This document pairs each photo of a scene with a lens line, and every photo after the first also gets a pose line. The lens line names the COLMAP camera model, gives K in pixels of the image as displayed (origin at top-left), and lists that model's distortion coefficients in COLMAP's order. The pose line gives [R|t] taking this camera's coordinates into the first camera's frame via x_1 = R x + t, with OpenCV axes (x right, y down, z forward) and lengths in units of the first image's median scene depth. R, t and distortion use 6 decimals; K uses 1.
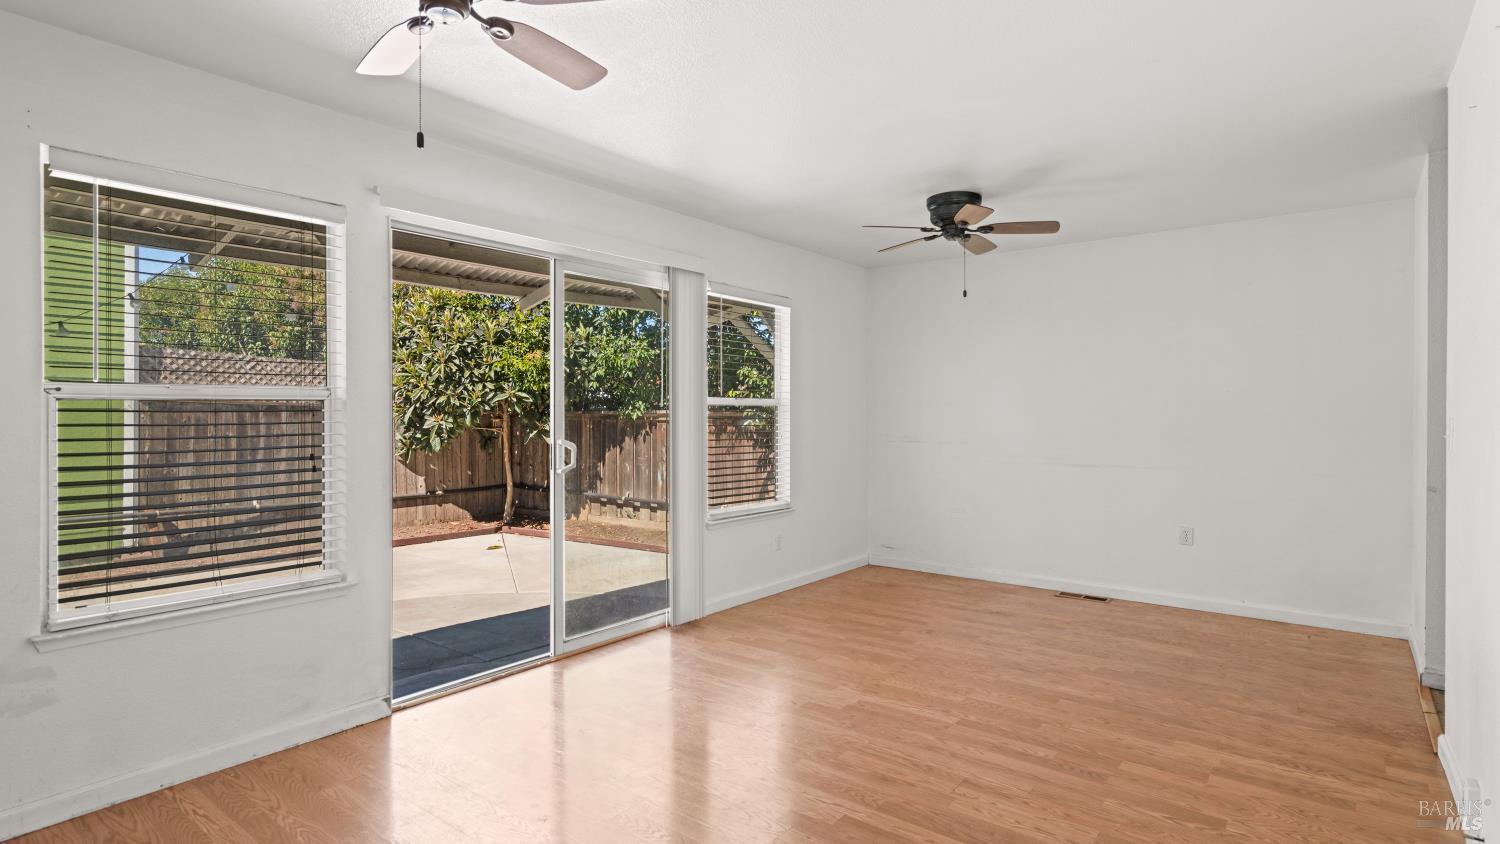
lens RADIAL K [[765.2, 0, 747.2], [0, 765.2, 409.8], [0, 0, 1]] dist [-0.000031, 0.000707]
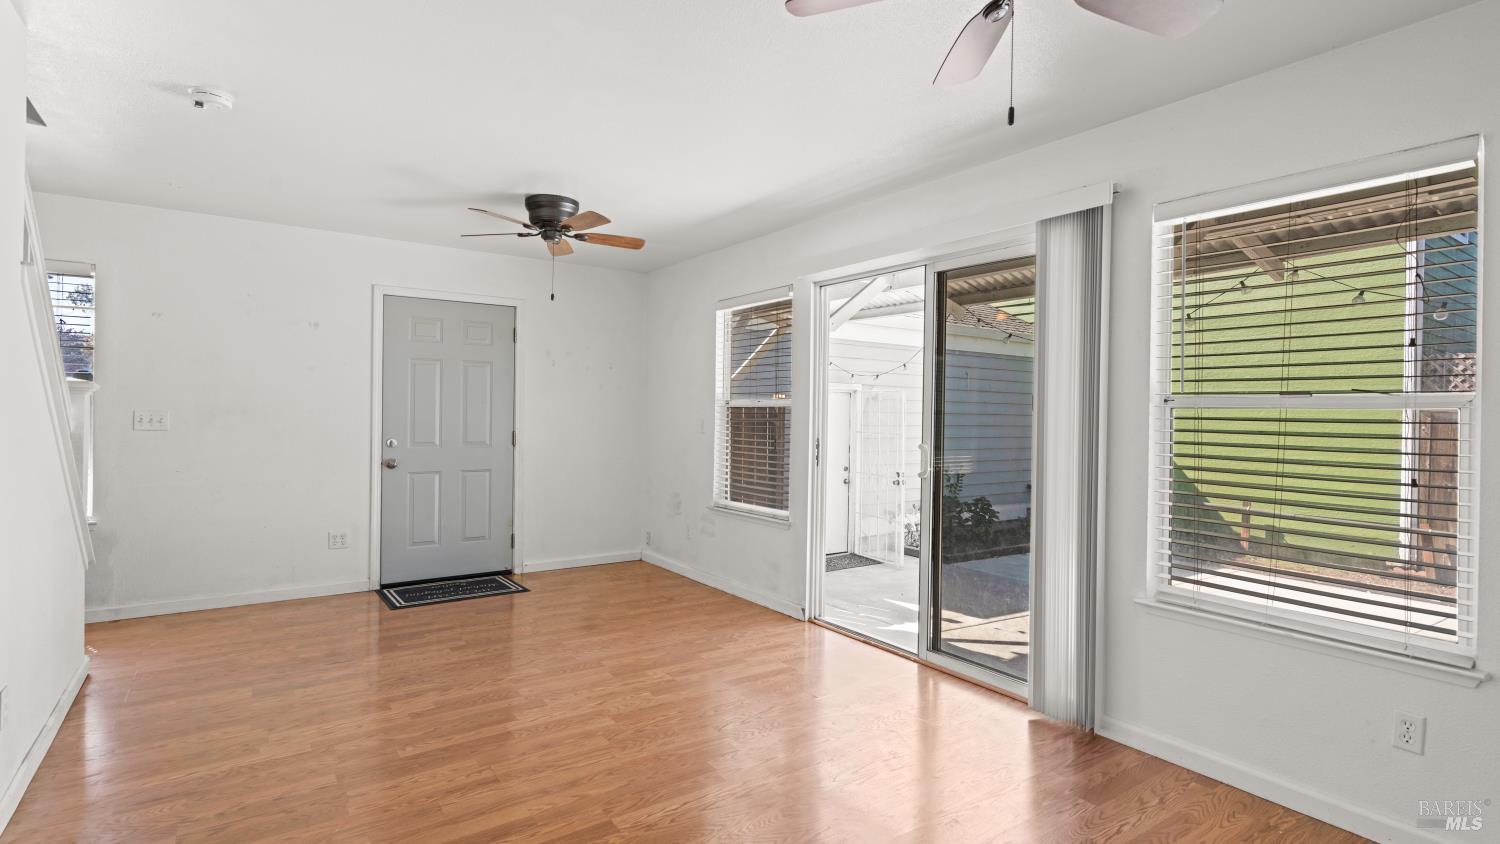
lens RADIAL K [[724.6, 0, 739.7], [0, 724.6, 416.3], [0, 0, 1]] dist [0.004454, 0.000965]
pose [[-0.300338, -0.001502, -0.953832, 0.643339], [-0.012545, 0.999918, 0.002376, 0.003744], [0.953750, 0.012679, -0.300333, 0.931226]]
